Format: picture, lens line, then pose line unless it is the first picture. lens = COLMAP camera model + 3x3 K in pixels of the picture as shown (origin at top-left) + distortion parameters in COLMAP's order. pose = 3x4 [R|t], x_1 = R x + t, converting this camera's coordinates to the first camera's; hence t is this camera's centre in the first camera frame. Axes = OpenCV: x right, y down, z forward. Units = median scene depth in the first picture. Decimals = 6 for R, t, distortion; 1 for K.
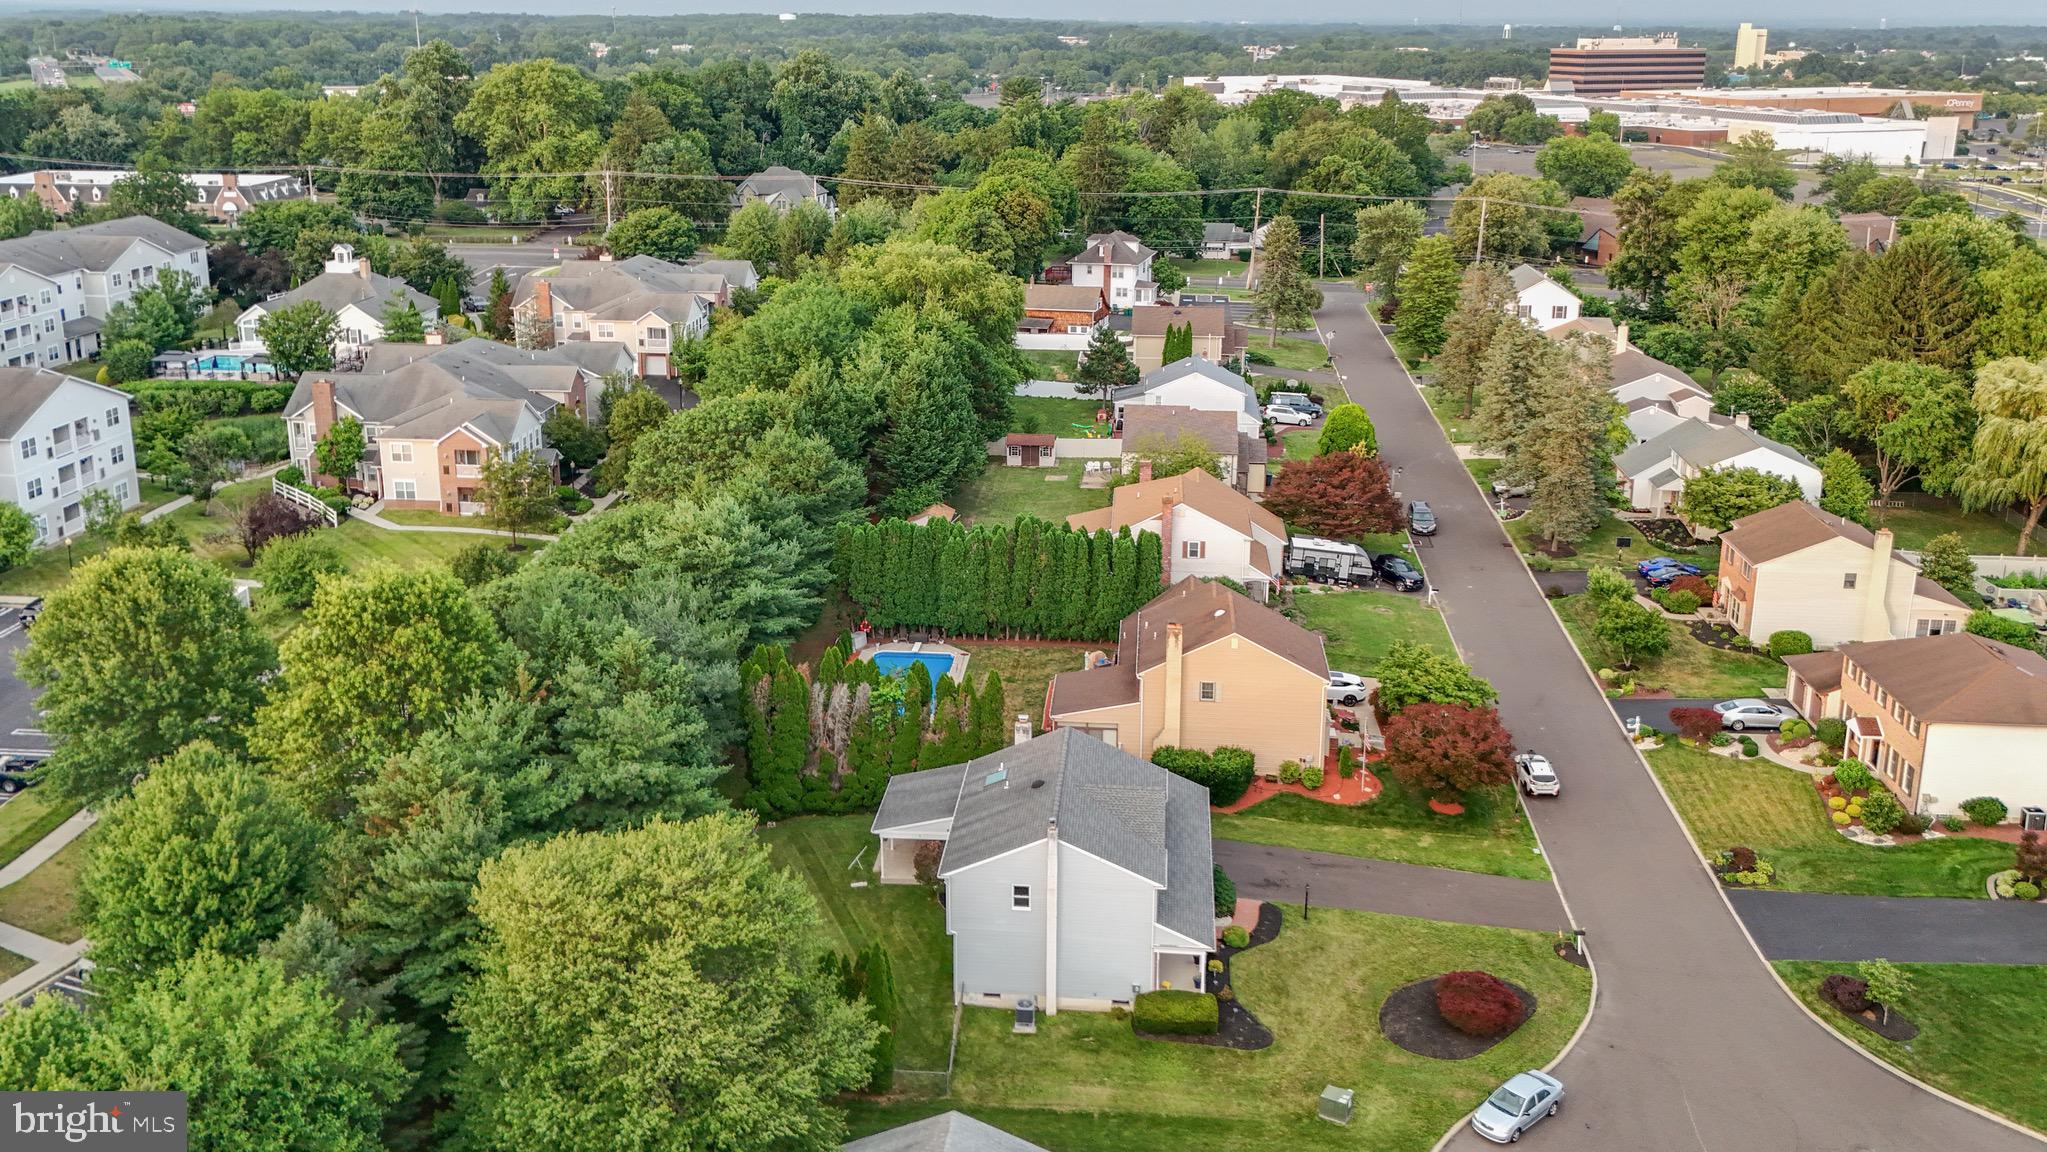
lens RADIAL K [[1731.4, 0, 1036.3], [0, 1731.4, 560.4], [0, 0, 1]] dist [0.083244, -0.055650]
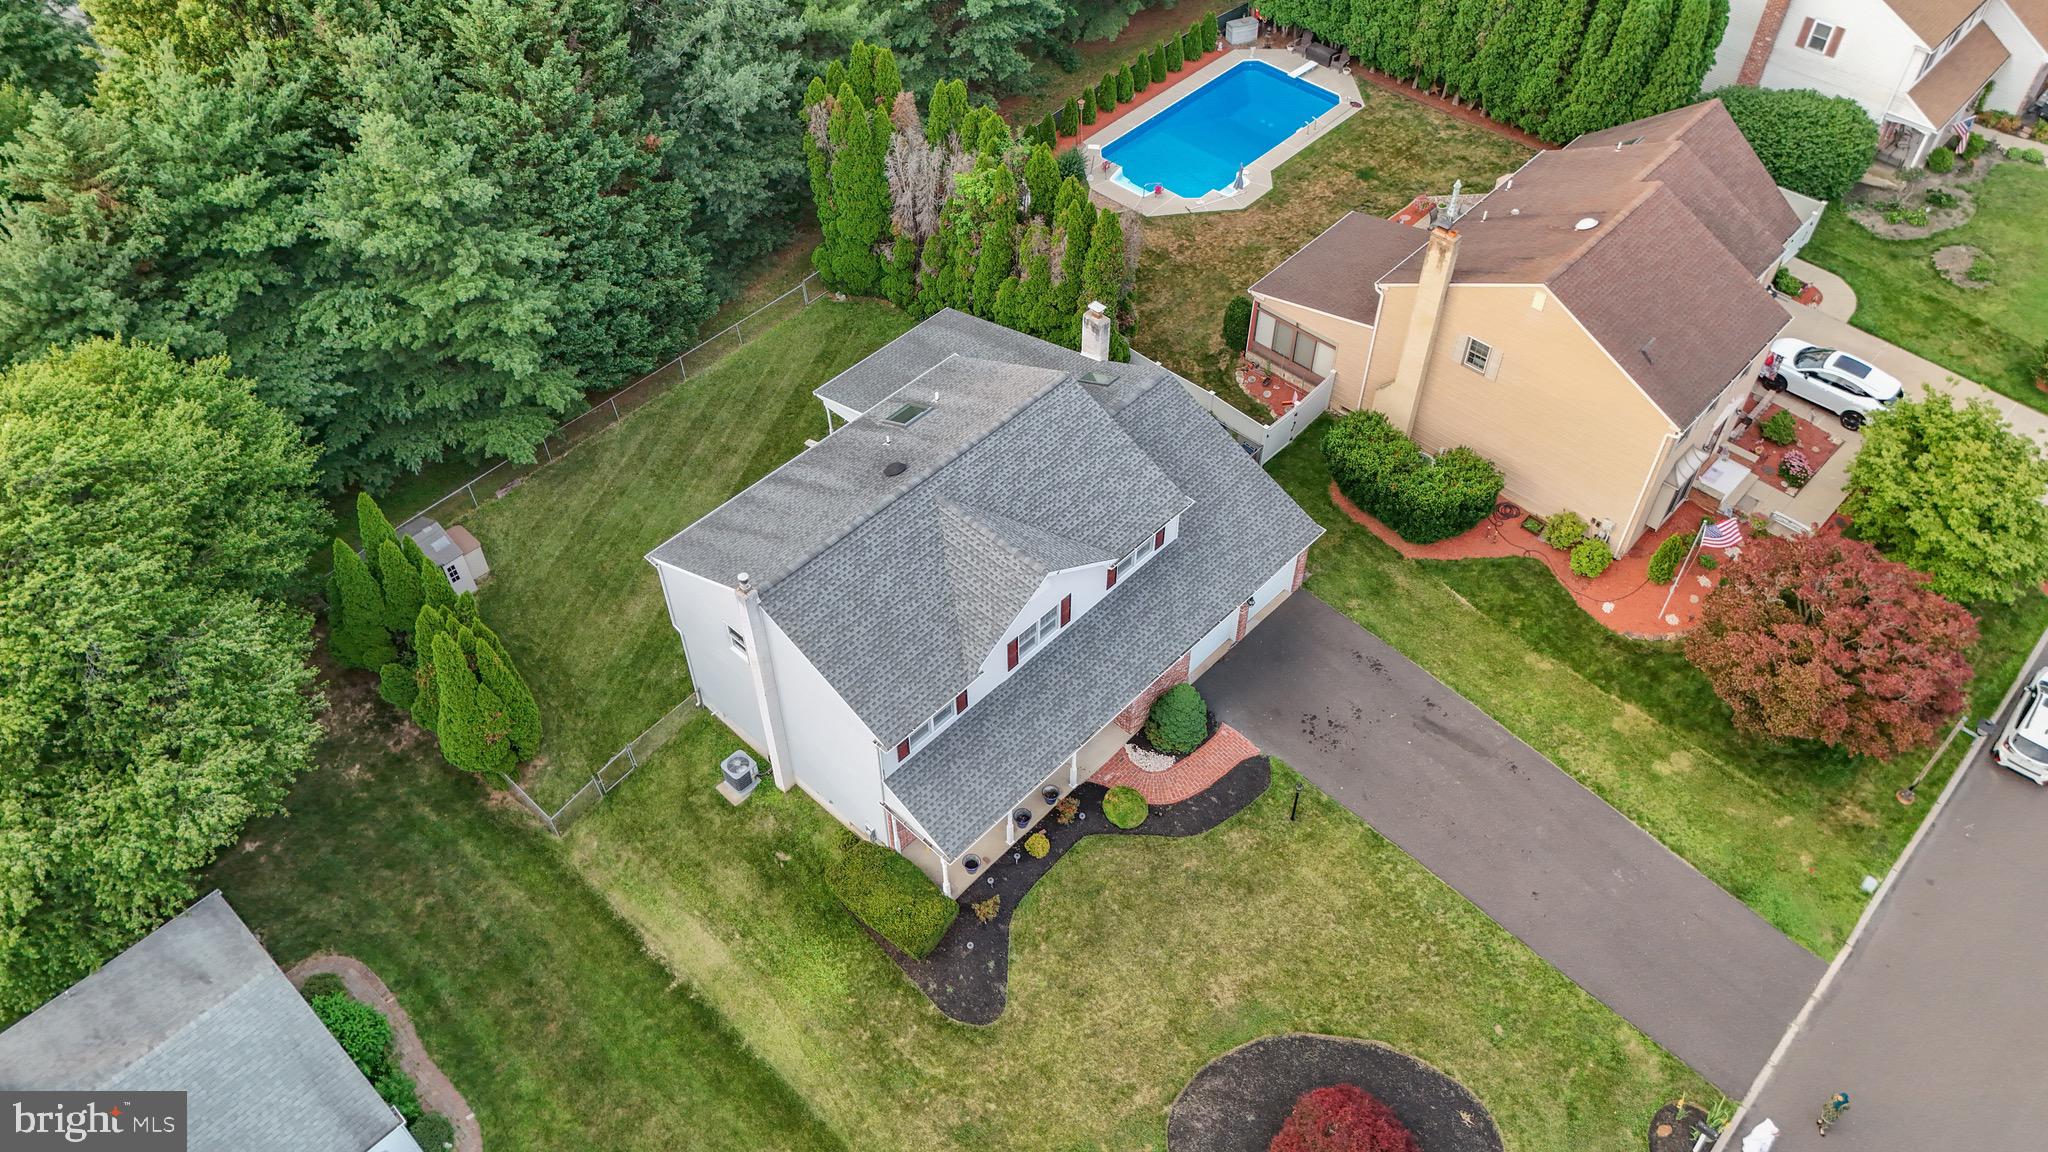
lens RADIAL K [[1544.1, 0, 1031.6], [0, 1544.1, 577.8], [0, 0, 1]] dist [0.061308, -0.007178]
pose [[0.785112, 0.457981, -0.416956, 0.234291], [-0.188414, 0.817914, 0.543614, -0.119017], [0.590000, -0.348238, 0.728444, 0.510224]]
